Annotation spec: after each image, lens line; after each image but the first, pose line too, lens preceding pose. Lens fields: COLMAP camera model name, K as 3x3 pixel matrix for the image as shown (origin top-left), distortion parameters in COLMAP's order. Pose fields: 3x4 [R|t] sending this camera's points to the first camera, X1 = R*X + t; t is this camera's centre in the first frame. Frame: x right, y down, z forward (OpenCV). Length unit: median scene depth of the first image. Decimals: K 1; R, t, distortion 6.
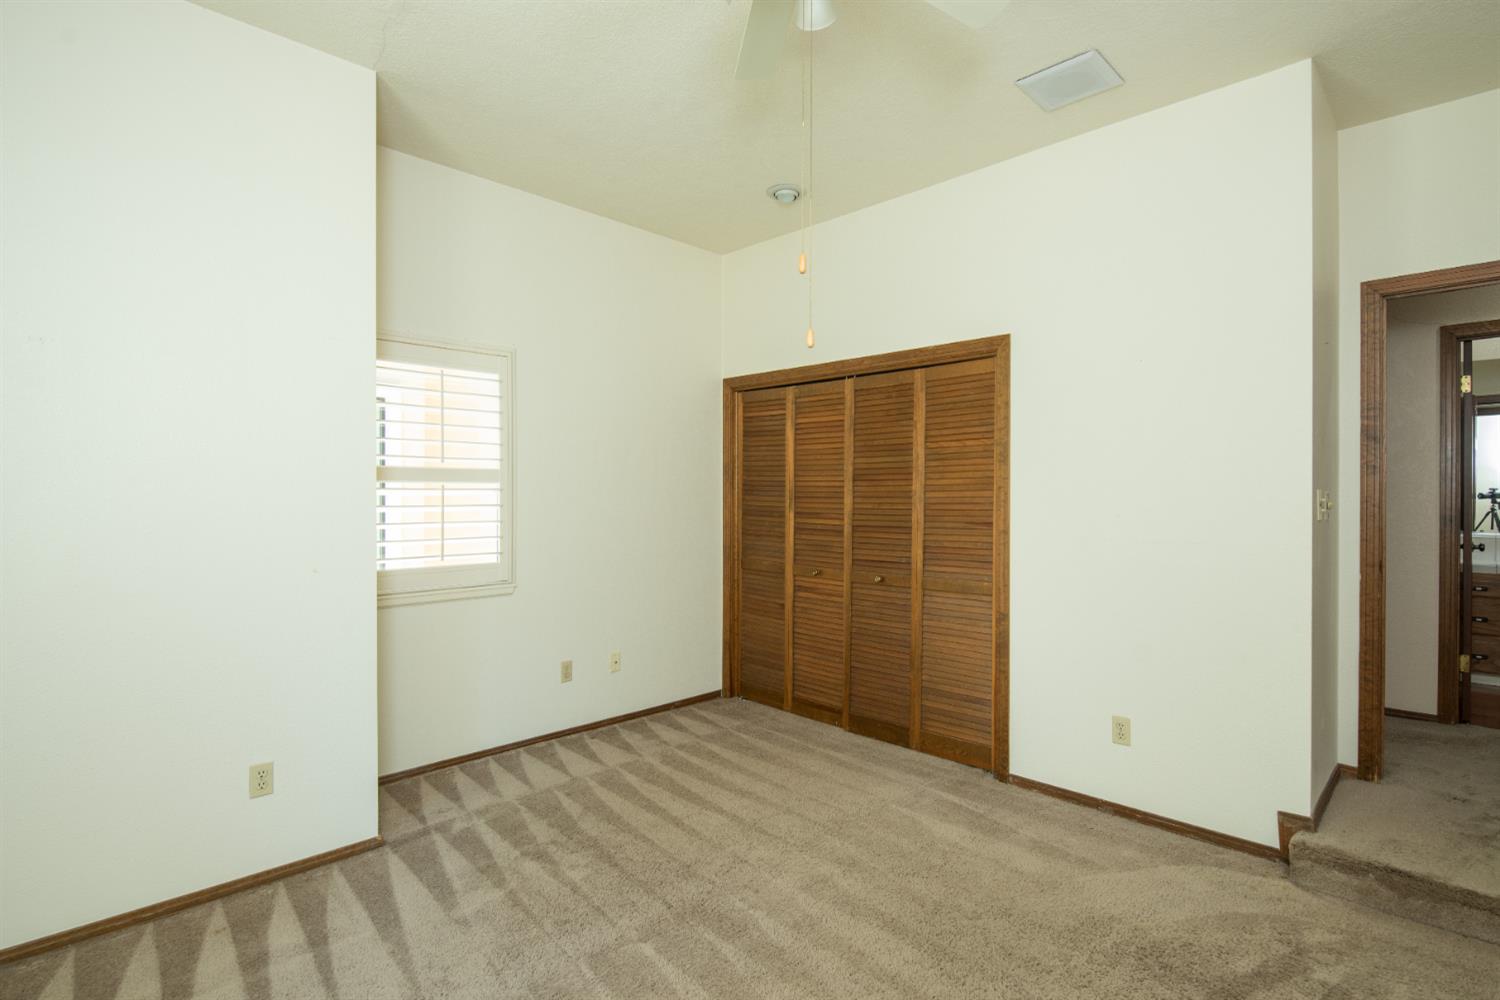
lens RADIAL K [[734.8, 0, 756.5], [0, 734.8, 501.8], [0, 0, 1]] dist [0.005689, -0.003586]
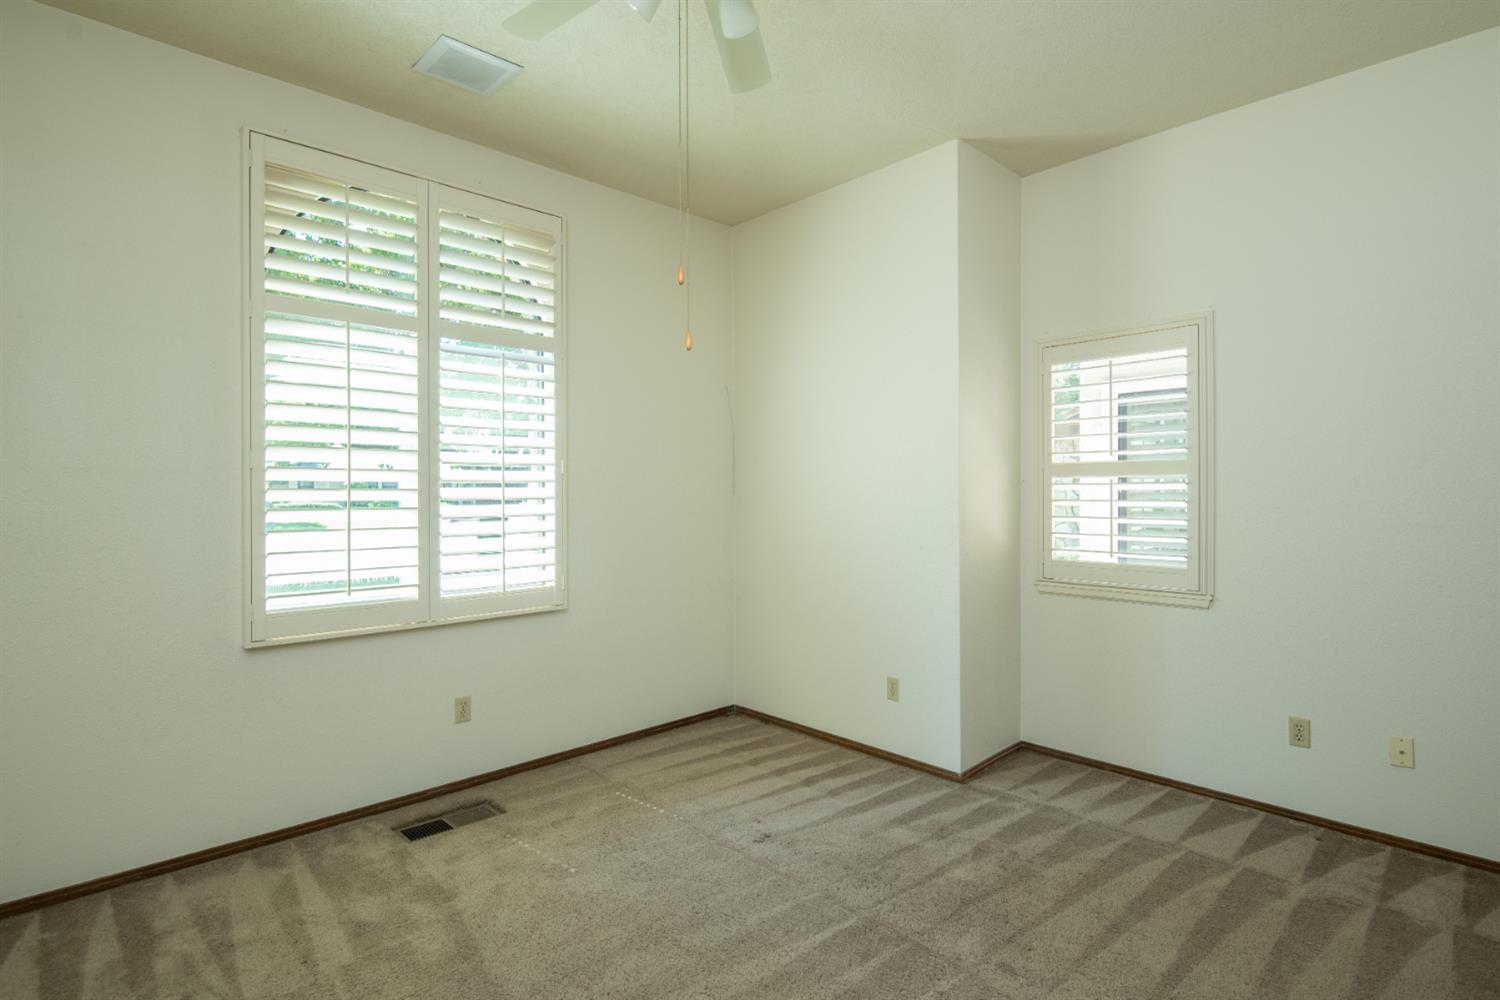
lens RADIAL K [[734.8, 0, 744.5], [0, 734.8, 495.8], [0, 0, 1]] dist [0.005689, -0.003586]
pose [[-0.045188, 0.002261, -0.998976, 0.616244], [-0.002394, 0.999994, 0.002372, -0.002429], [0.998976, 0.002498, -0.045183, 0.614508]]
